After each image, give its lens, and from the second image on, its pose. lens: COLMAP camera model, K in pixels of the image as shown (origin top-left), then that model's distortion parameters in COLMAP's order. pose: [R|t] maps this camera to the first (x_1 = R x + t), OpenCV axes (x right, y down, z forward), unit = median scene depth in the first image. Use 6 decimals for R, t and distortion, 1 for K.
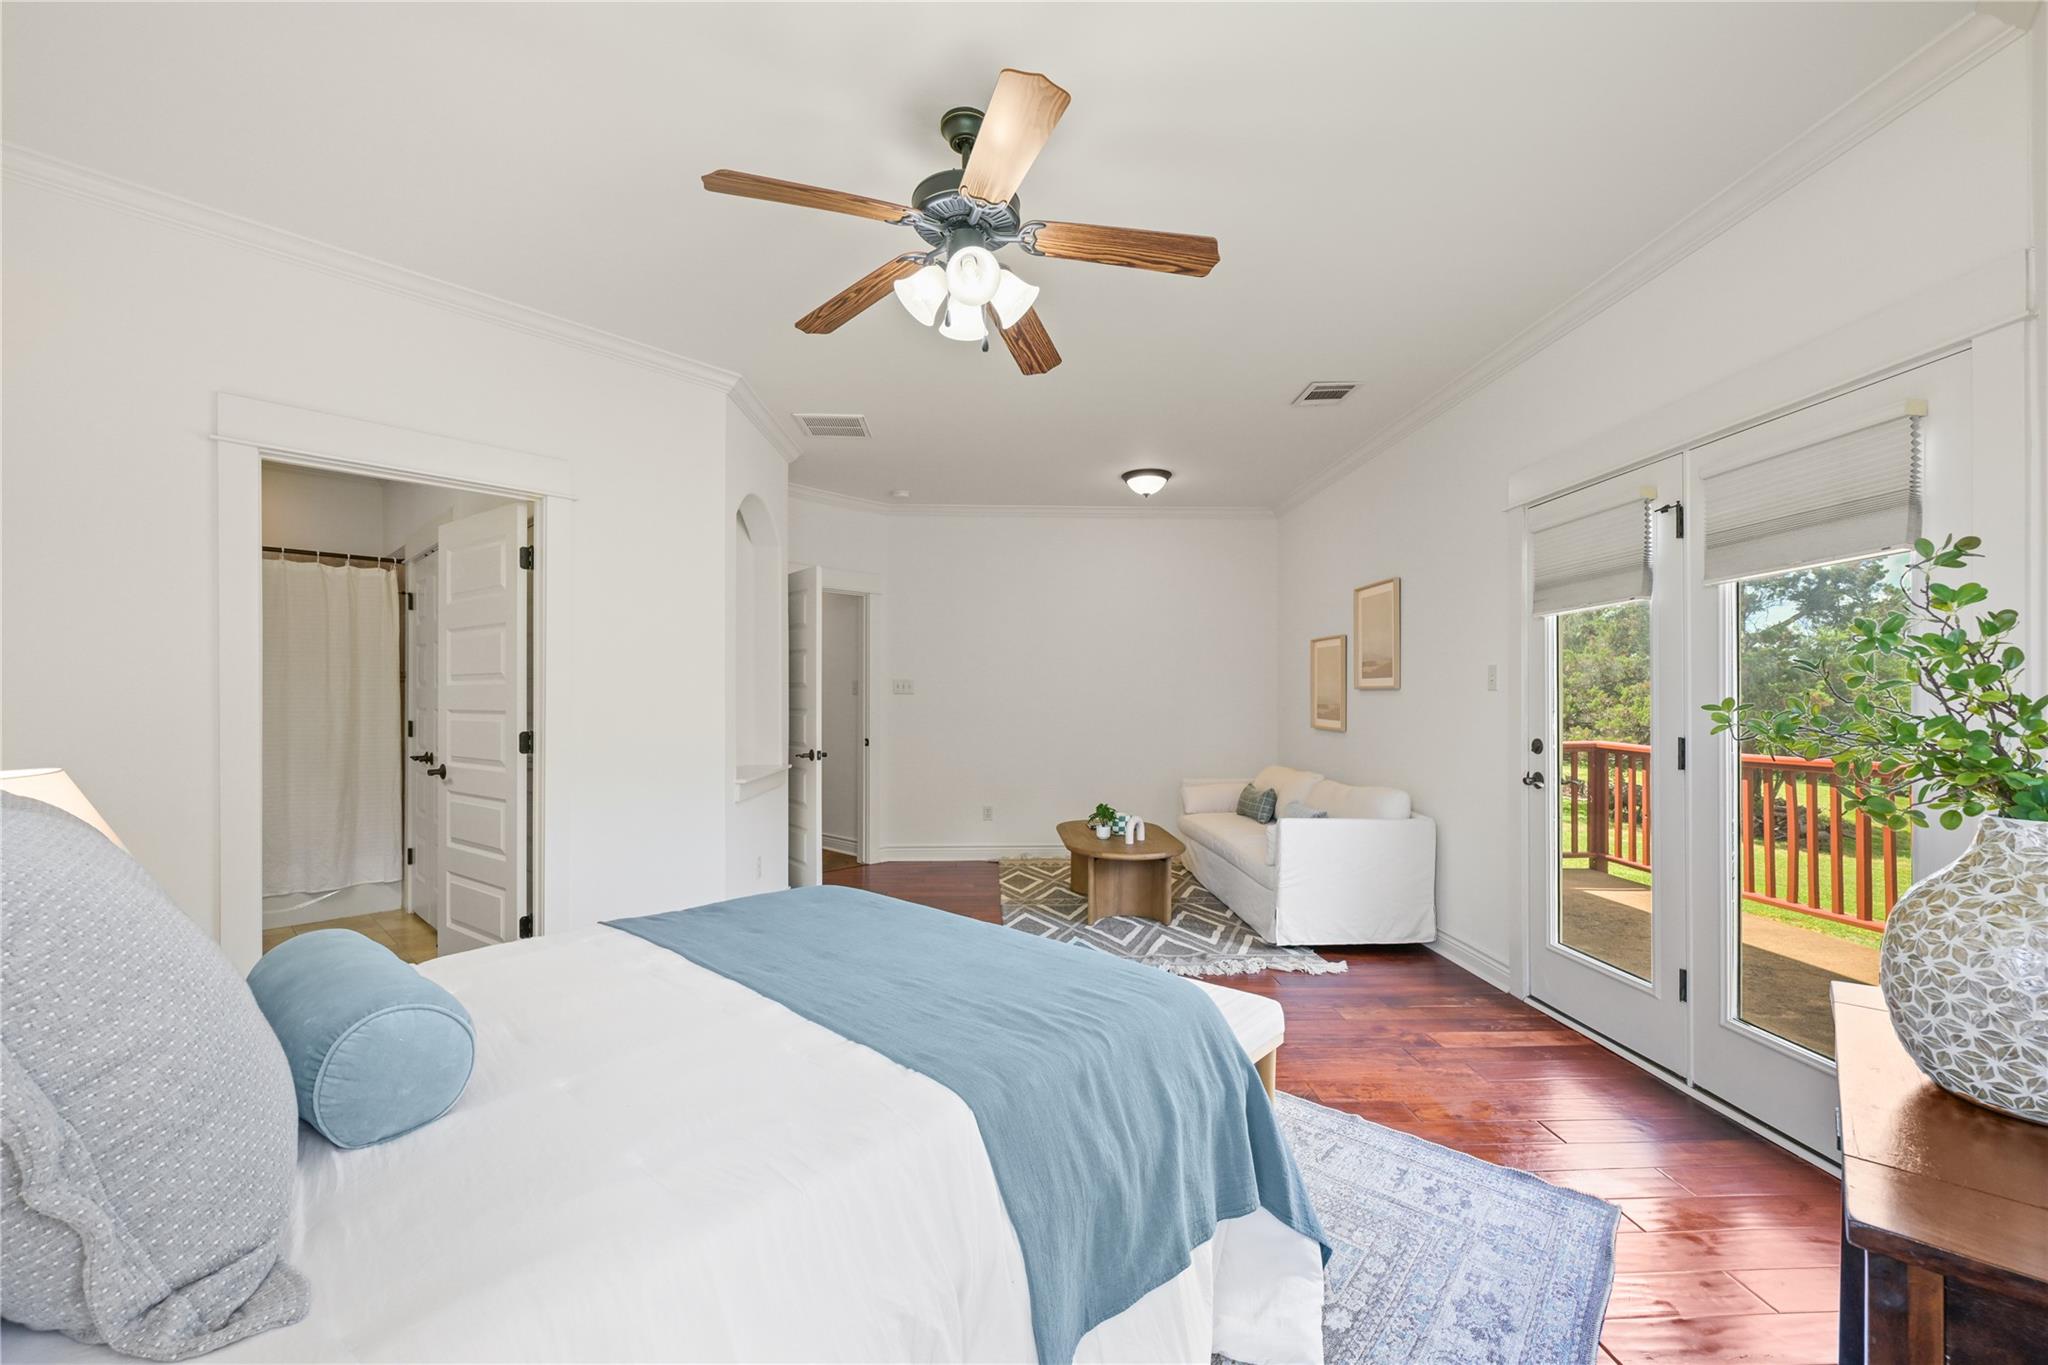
lens RADIAL K [[803.5, 0, 1024.3], [0, 803.5, 699.6], [0, 0, 1]] dist [0.000805, -0.000061]
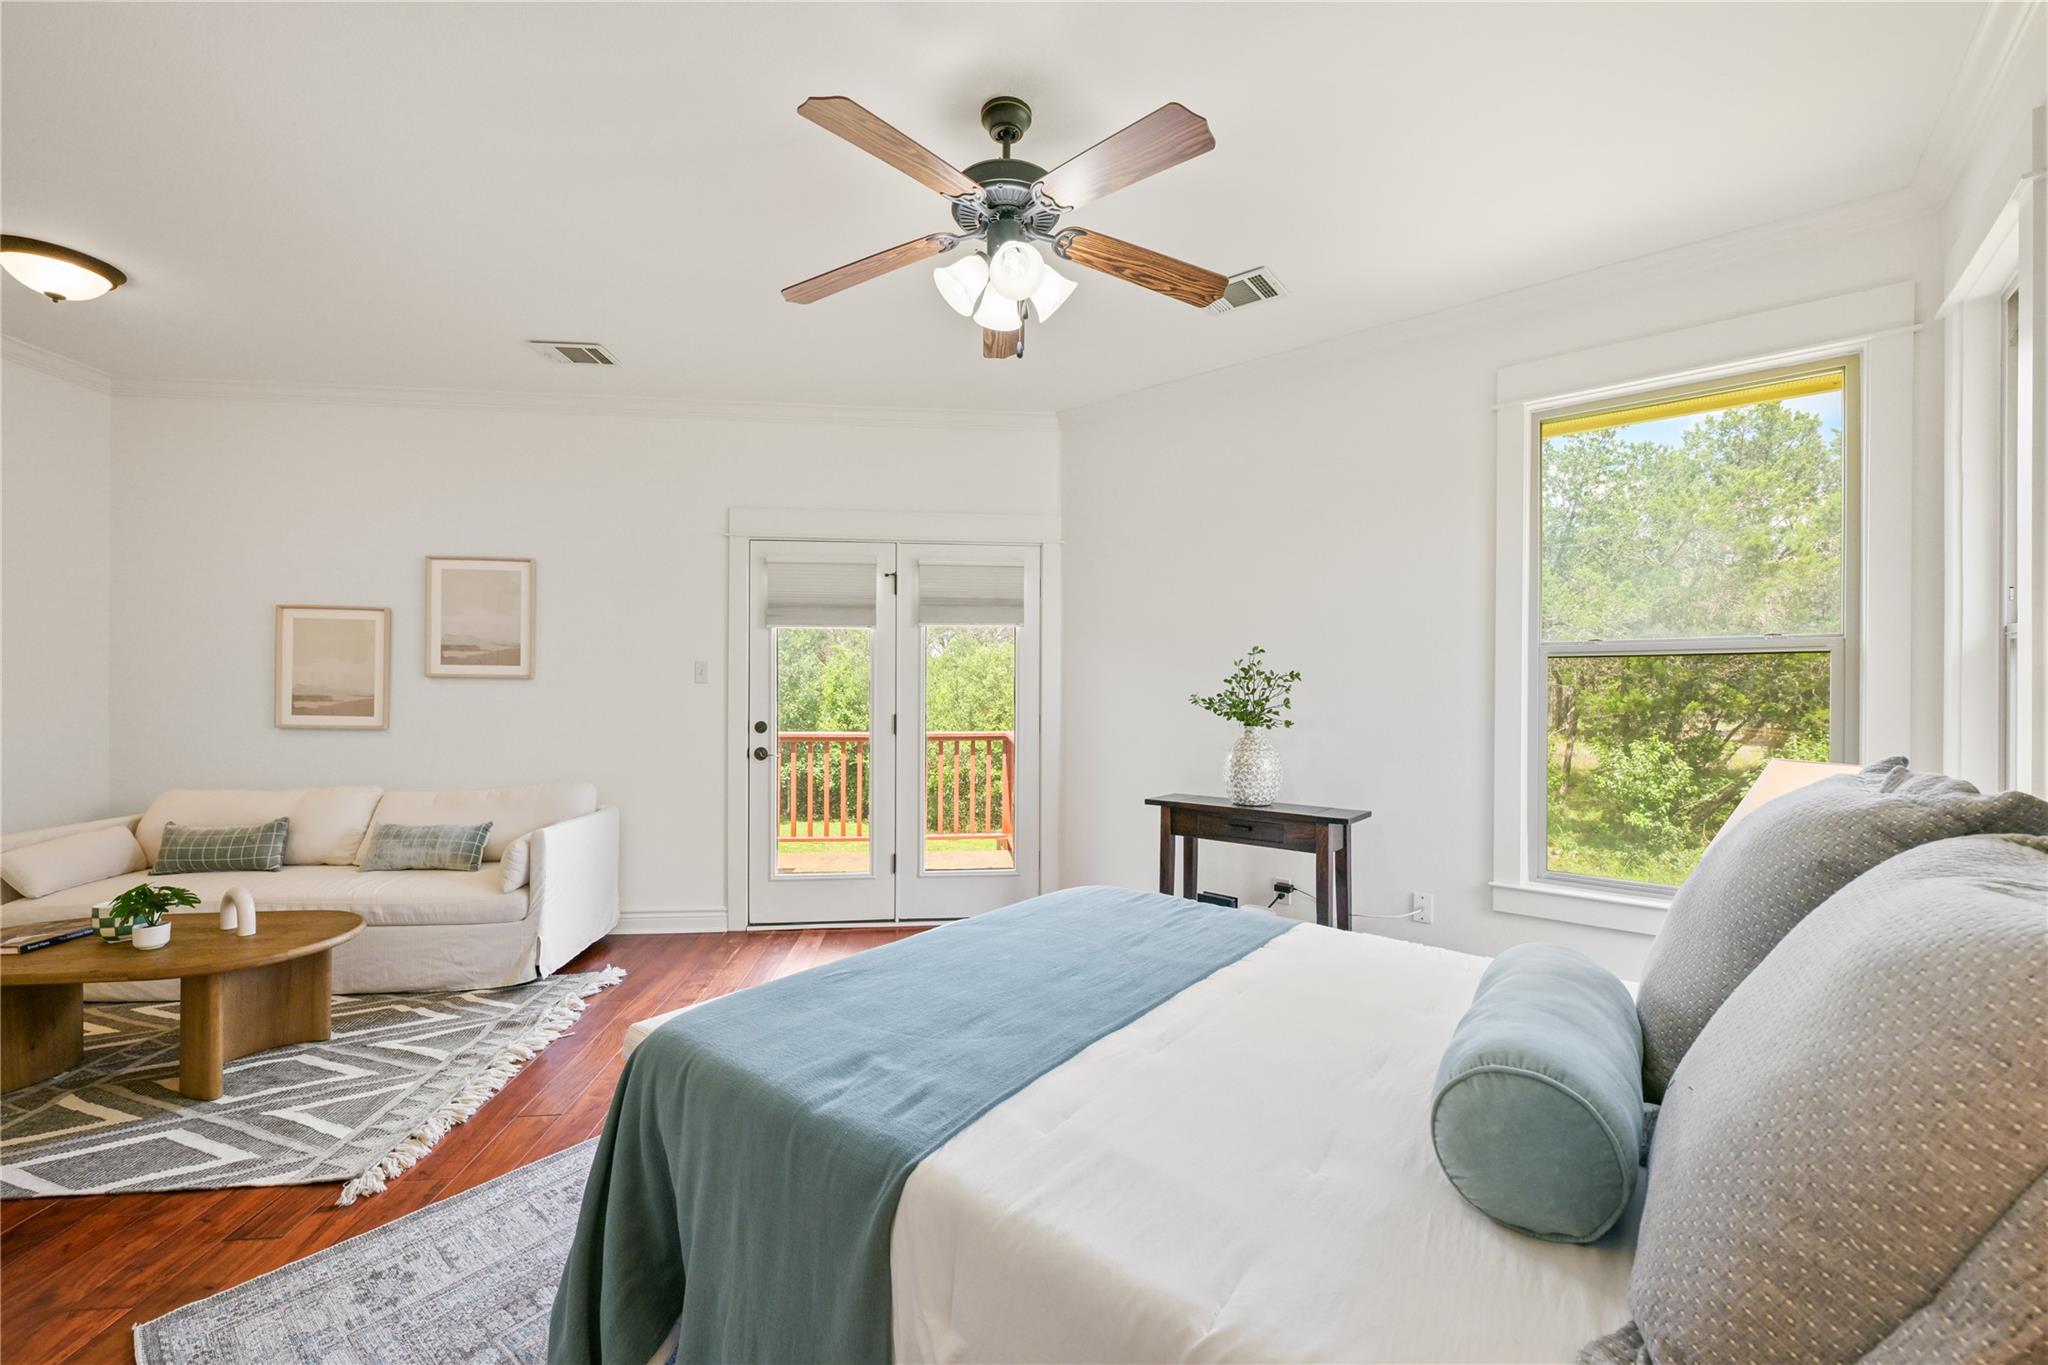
lens RADIAL K [[803.5, 0, 1024.3], [0, 803.5, 699.6], [0, 0, 1]] dist [0.000805, -0.000061]
pose [[-0.058660, -0.005888, 0.998261, -0.562959], [-0.003800, 0.999977, 0.005675, 0.003954], [-0.998271, -0.003461, -0.058681, 0.547771]]
